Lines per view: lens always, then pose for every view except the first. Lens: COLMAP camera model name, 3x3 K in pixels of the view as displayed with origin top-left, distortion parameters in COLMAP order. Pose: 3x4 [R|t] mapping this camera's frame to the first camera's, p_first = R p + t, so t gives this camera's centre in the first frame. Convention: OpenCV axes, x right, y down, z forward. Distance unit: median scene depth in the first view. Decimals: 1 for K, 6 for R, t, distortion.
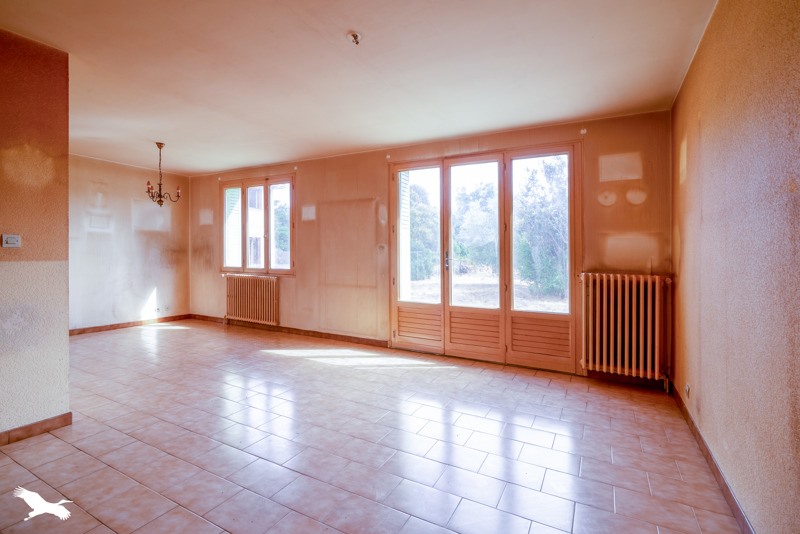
lens RADIAL K [[368.4, 0, 412.9], [0, 368.4, 247.7], [0, 0, 1]] dist [-0.009152, 0.000227]
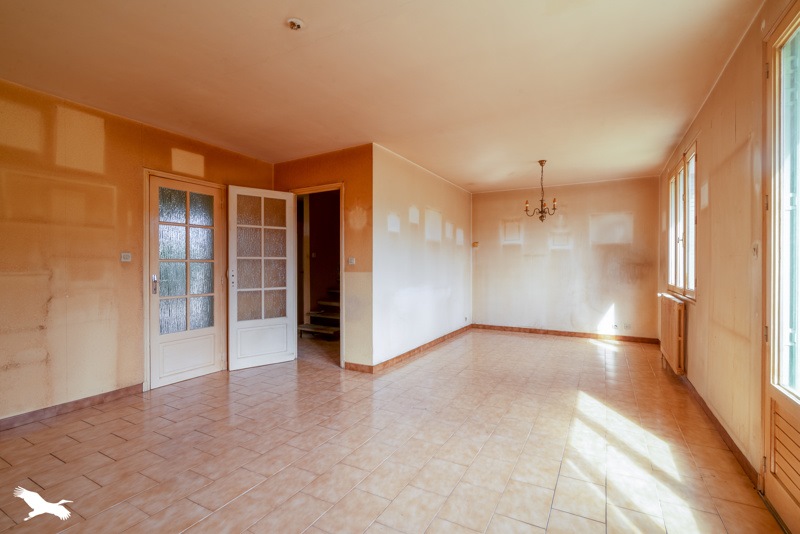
lens RADIAL K [[368.4, 0, 402.3], [0, 368.4, 272.5], [0, 0, 1]] dist [-0.009152, 0.000227]
pose [[-0.026019, 0.007133, -0.999636, 0.435028], [0.020022, 0.999778, 0.006613, 0.018802], [0.999461, -0.019843, -0.026156, 0.755591]]
